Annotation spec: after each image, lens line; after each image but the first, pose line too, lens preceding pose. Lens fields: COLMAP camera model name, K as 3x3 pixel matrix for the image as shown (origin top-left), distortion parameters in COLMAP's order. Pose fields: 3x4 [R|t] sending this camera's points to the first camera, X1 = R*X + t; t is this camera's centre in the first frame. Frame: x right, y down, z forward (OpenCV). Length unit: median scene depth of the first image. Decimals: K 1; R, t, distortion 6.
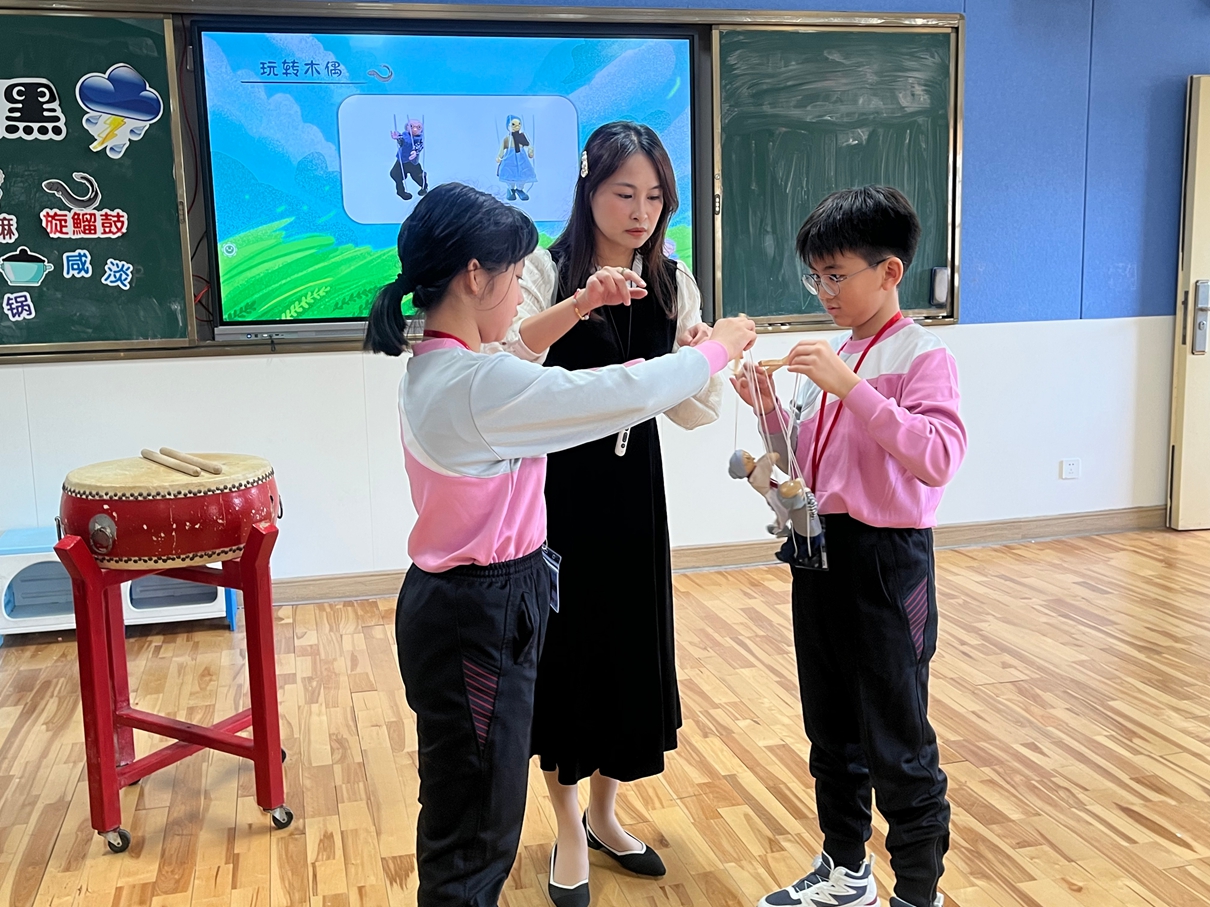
lens RADIAL K [[1253.6, 0, 605.0], [0, 1253.6, 453.5], [0, 0, 1]] dist [0.013296, 0.025352]
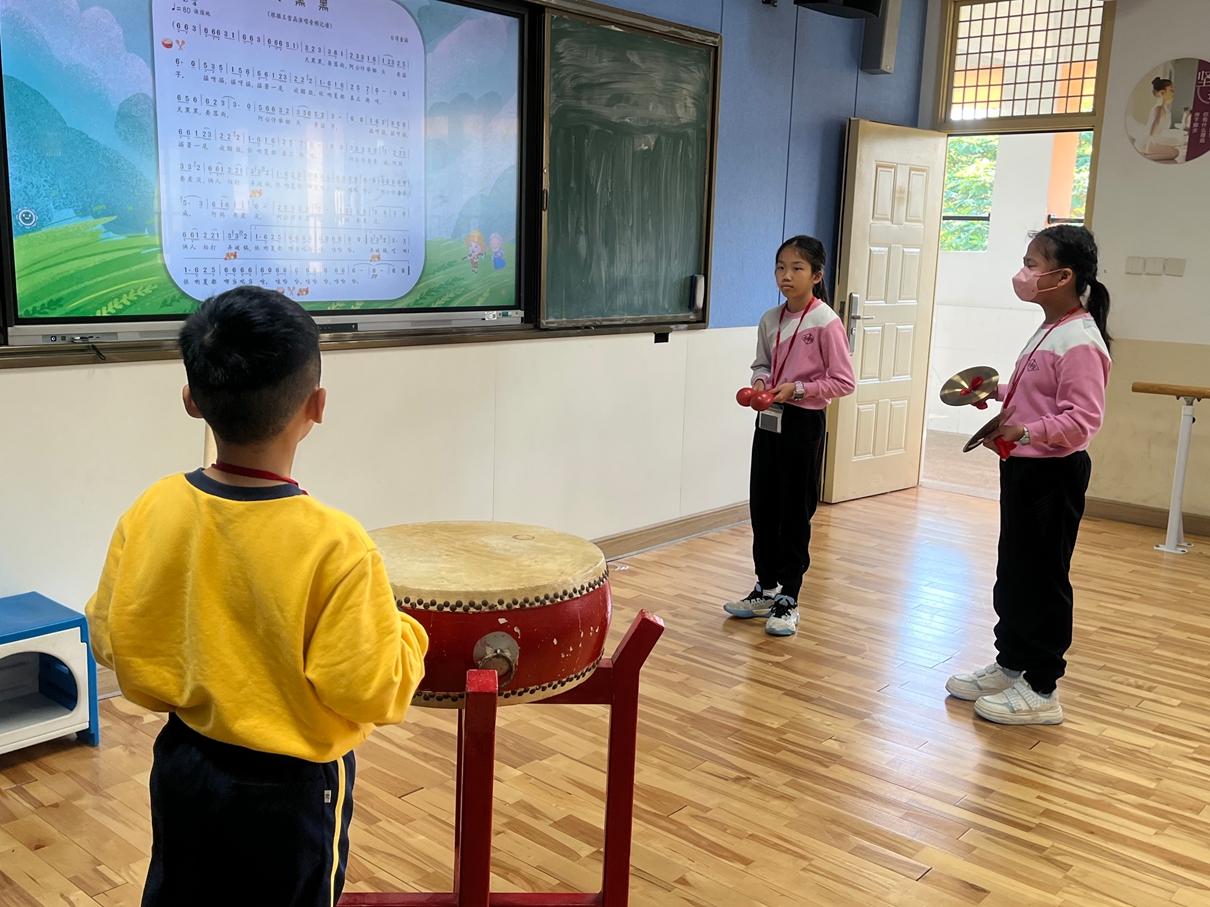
lens RADIAL K [[1176.3, 0, 607.5], [0, 1176.3, 467.0], [0, 0, 1]] dist [0.032226, -0.027028]
pose [[0.818987, -0.056633, 0.571010, -0.425004], [0.035299, 0.998205, 0.048373, -0.042356], [-0.572725, -0.019461, 0.819517, 0.261045]]
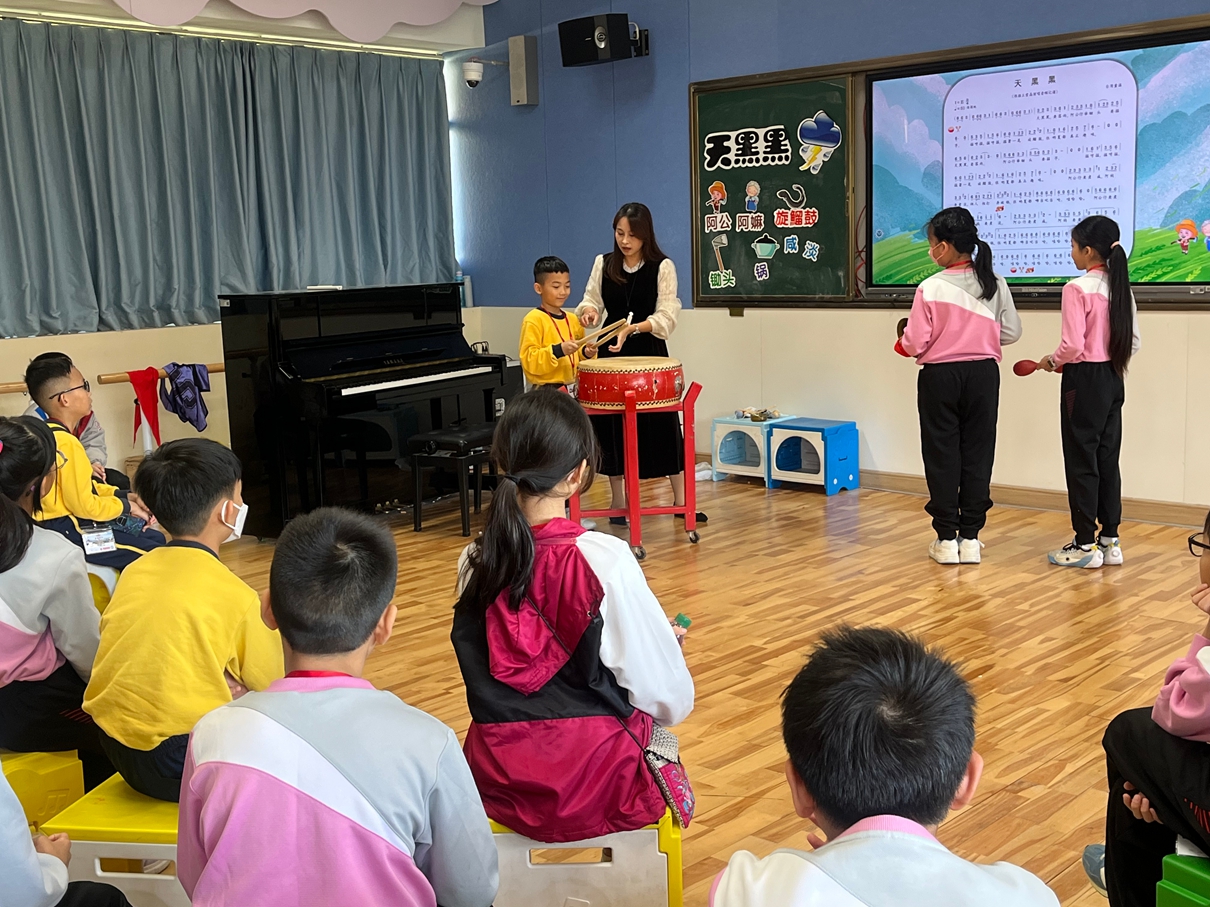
lens RADIAL K [[1435.4, 0, 605.0], [0, 1435.4, 453.5], [0, 0, 1]] dist [0.100470, -0.355345]
pose [[0.532738, 0.128430, -0.836478, 0.931149], [-0.114656, 0.990258, 0.079018, -0.010695], [0.838477, 0.053812, 0.542273, -0.122901]]
